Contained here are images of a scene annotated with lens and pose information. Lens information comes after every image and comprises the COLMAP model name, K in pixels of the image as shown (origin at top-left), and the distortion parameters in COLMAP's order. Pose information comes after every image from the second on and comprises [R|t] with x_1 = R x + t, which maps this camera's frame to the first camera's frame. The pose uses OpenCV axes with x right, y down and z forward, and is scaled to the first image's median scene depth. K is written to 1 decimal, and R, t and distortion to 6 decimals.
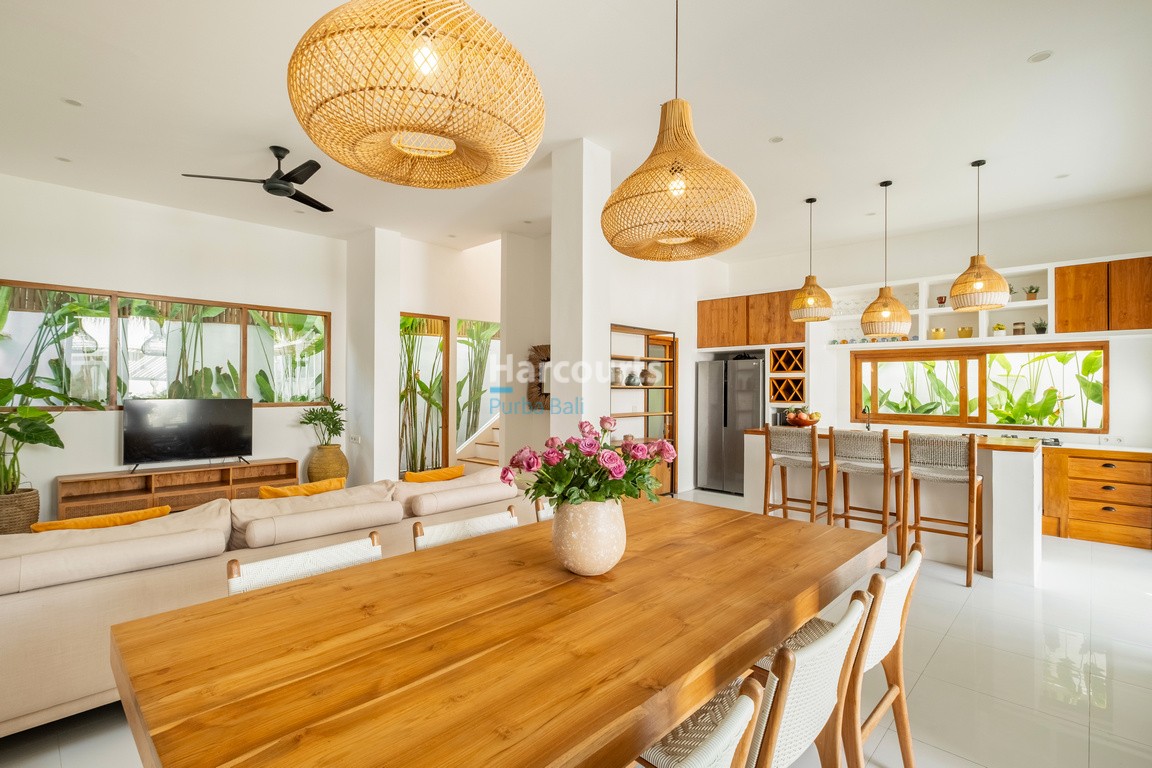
lens RADIAL K [[537.6, 0, 576.0], [0, 537.6, 384.0], [0, 0, 1]] dist [-0.000552, -0.000041]
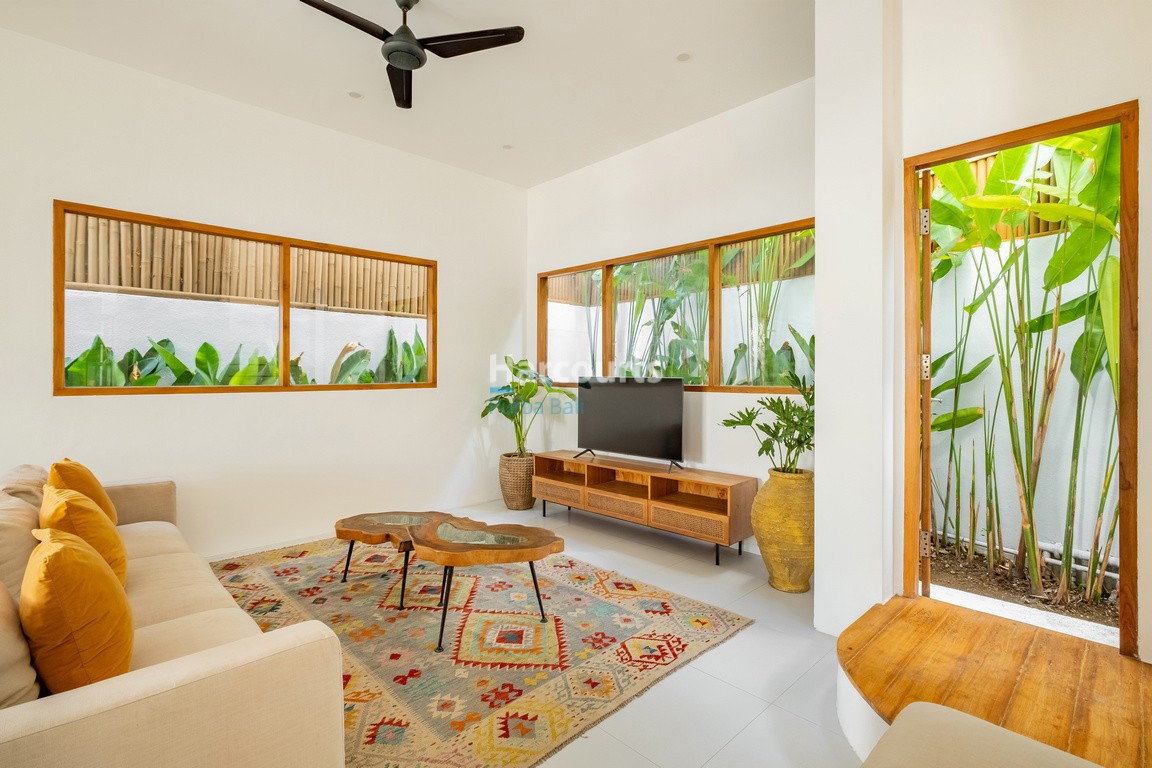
lens RADIAL K [[537.6, 0, 576.0], [0, 537.6, 384.0], [0, 0, 1]] dist [-0.000552, -0.000041]
pose [[-0.037048, 0.005644, -0.999298, 0.086616], [0.005847, 0.999968, 0.005431, 0.033873], [0.999296, -0.005641, -0.037080, 0.945097]]
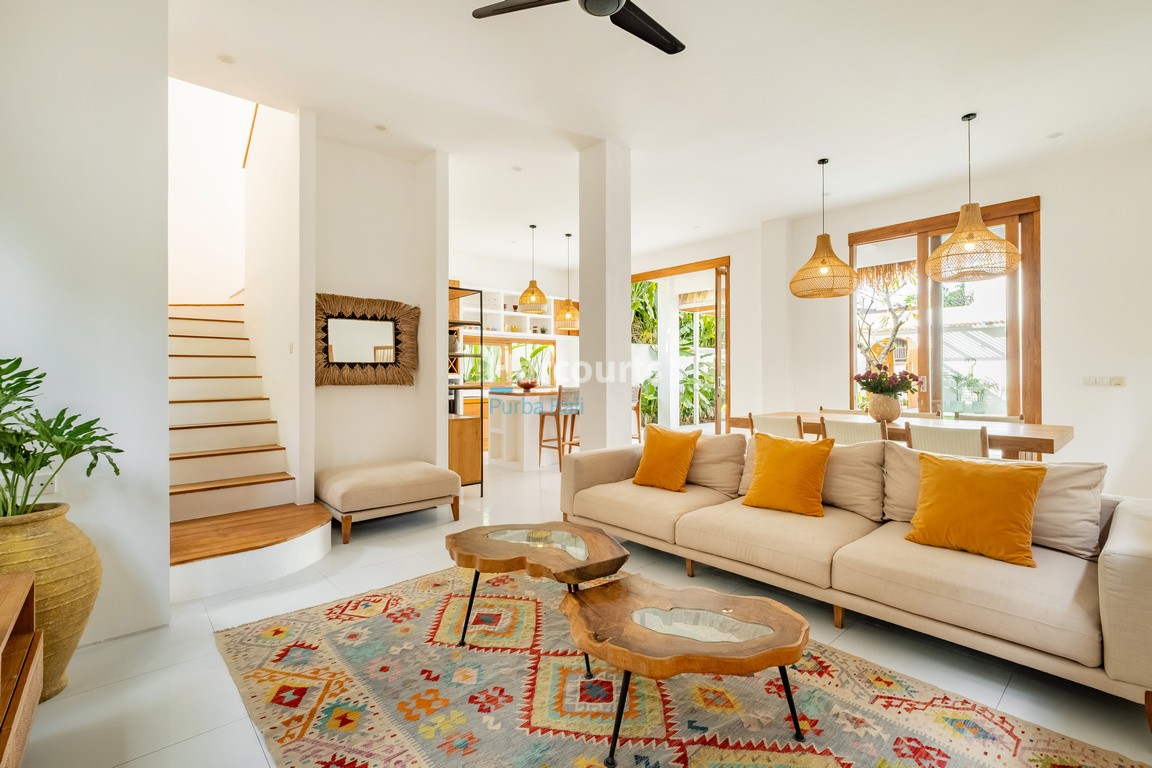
lens RADIAL K [[505.2, 0, 576.0], [0, 505.2, 384.0], [0, 0, 1]] dist [-0.000108, 0.000008]
pose [[0.071049, -0.020623, 0.997260, -0.838292], [-0.005144, 0.999765, 0.021041, 0.039498], [-0.997460, -0.006625, 0.070926, 0.756203]]
